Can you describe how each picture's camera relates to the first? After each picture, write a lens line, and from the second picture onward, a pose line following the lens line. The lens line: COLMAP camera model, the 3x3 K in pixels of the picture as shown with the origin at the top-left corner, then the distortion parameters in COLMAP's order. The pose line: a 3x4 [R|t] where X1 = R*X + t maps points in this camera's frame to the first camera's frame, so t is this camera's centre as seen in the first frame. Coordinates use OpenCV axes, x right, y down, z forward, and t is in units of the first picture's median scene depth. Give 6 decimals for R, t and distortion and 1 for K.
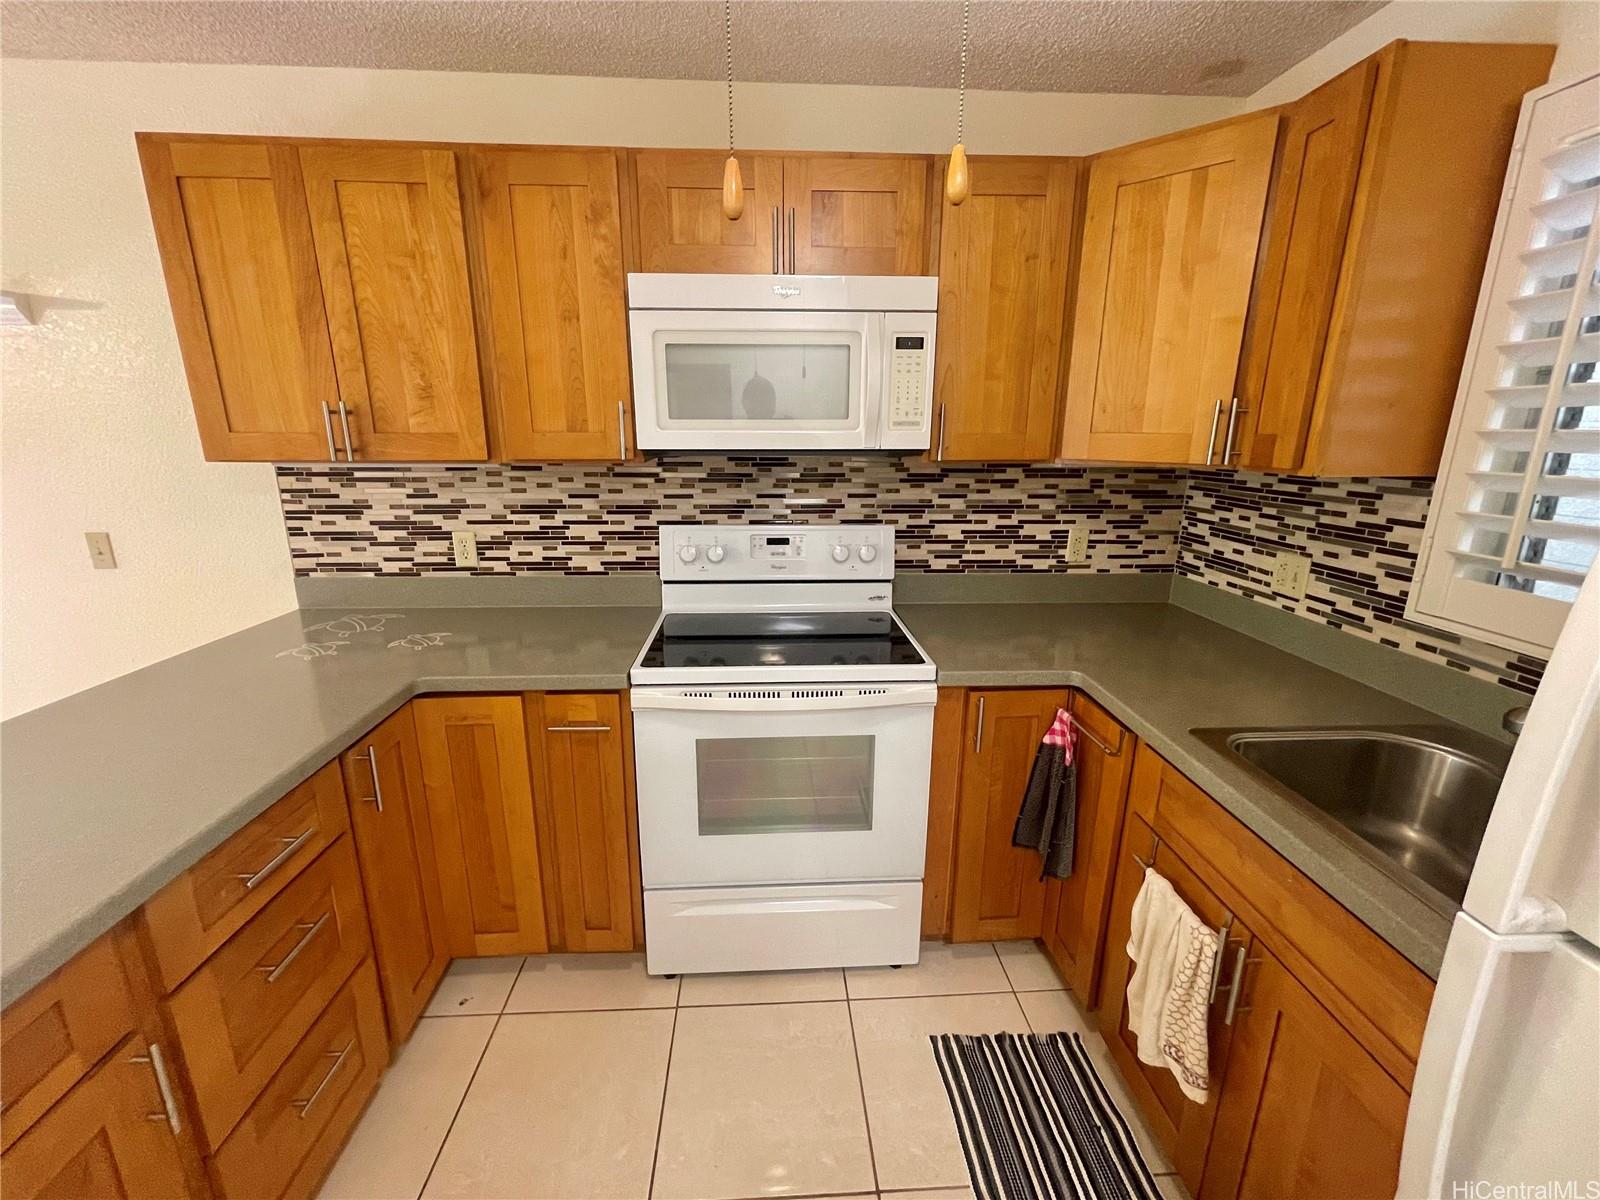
lens RADIAL K [[660.5, 0, 794.2], [0, 660.5, 598.1], [0, 0, 1]] dist [0.000156, 0.002016]
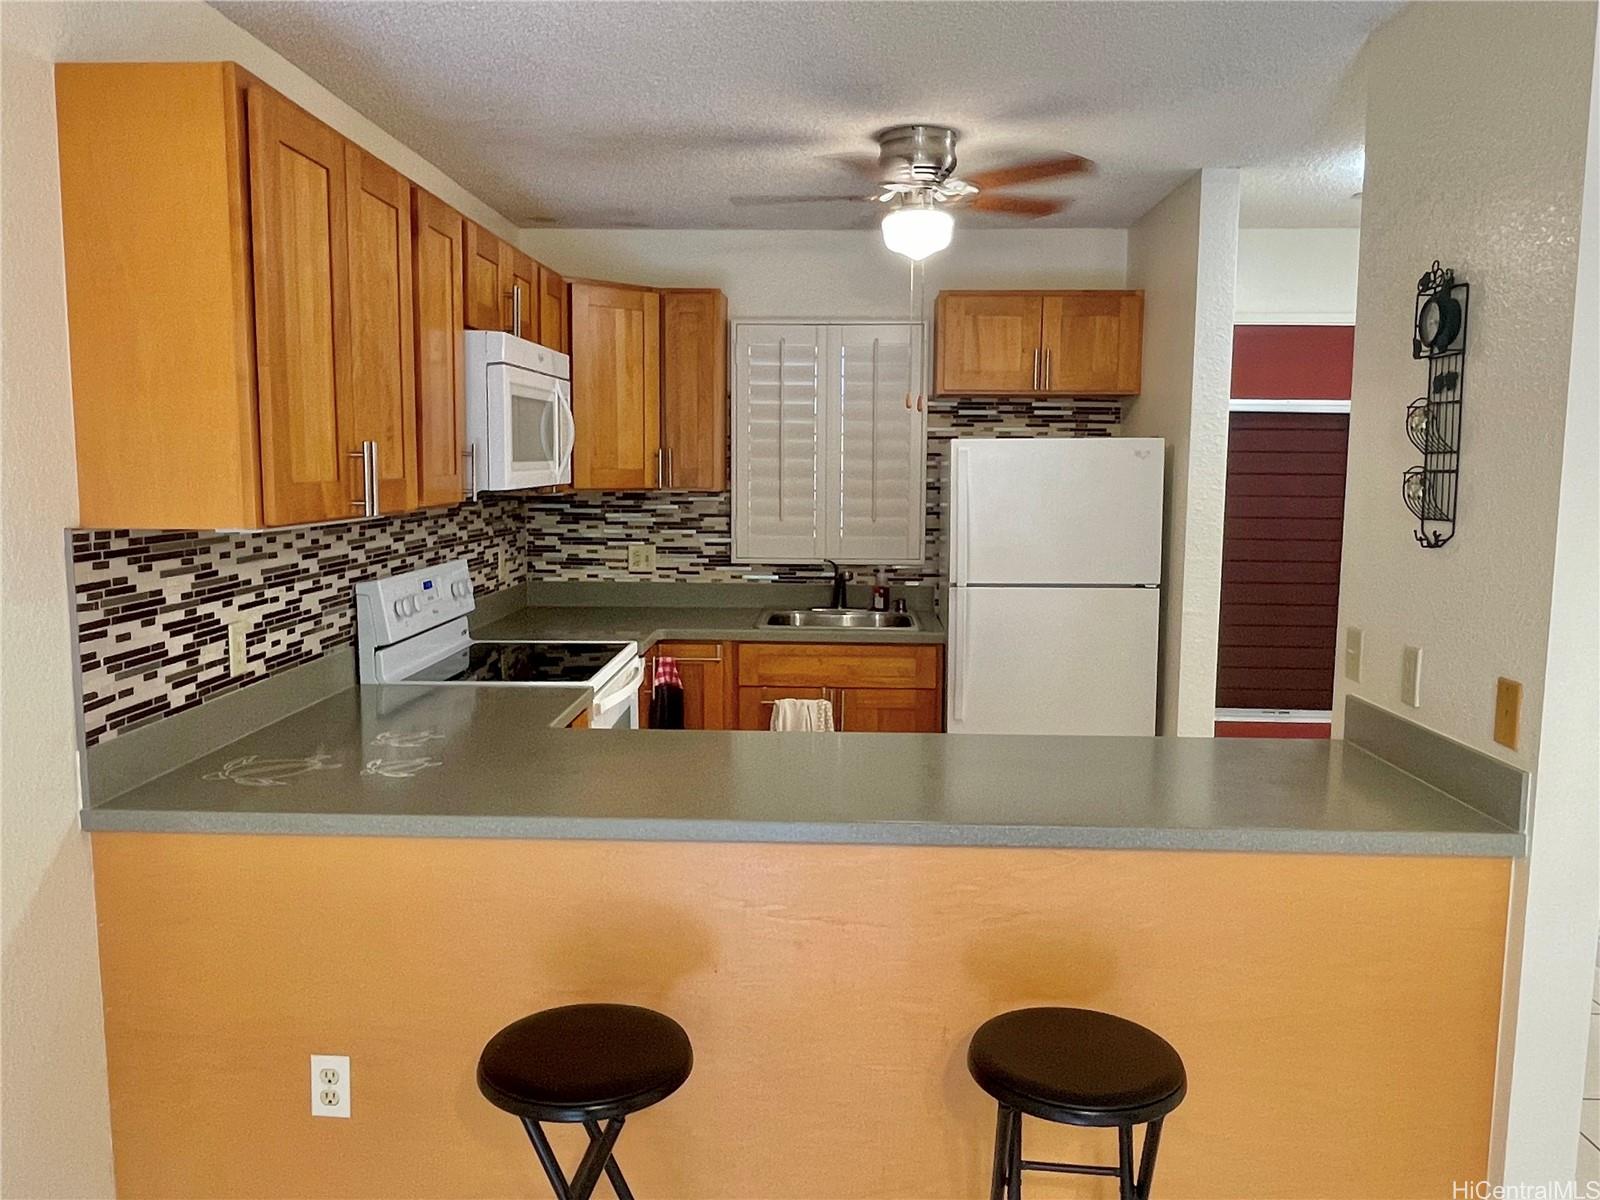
lens RADIAL K [[1203.9, 0, 798.9], [0, 1203.9, 598.4], [0, 0, 1]] dist [0.045370, -0.059948]
pose [[0.084105, -0.118960, 0.989330, -1.666331], [0.243383, 0.965230, 0.095372, -0.102689], [-0.966277, 0.232765, 0.110134, 0.308180]]
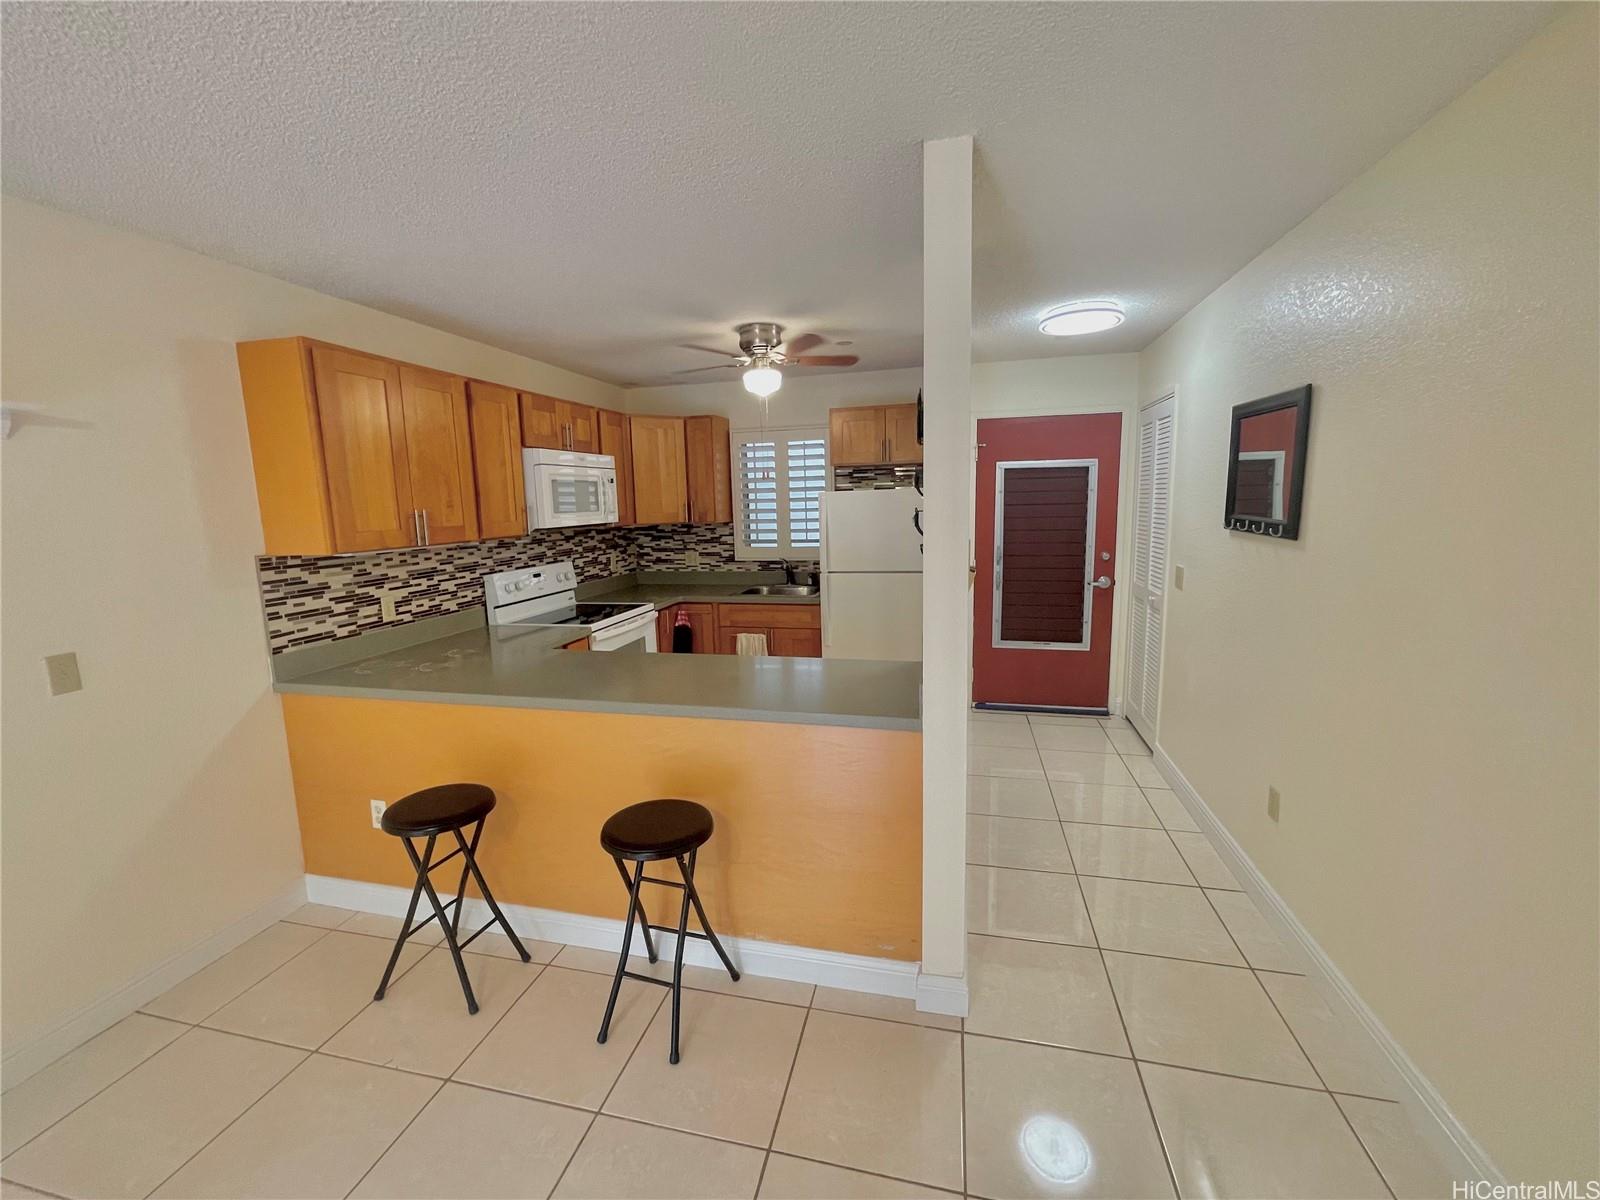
lens RADIAL K [[660.5, 0, 795.7], [0, 660.5, 596.4], [0, 0, 1]] dist [0.000156, 0.002016]
pose [[0.289231, -0.152225, 0.945078, -1.585511], [0.265300, 0.961348, 0.073654, 0.027548], [-0.919761, 0.229427, 0.318437, -0.255627]]
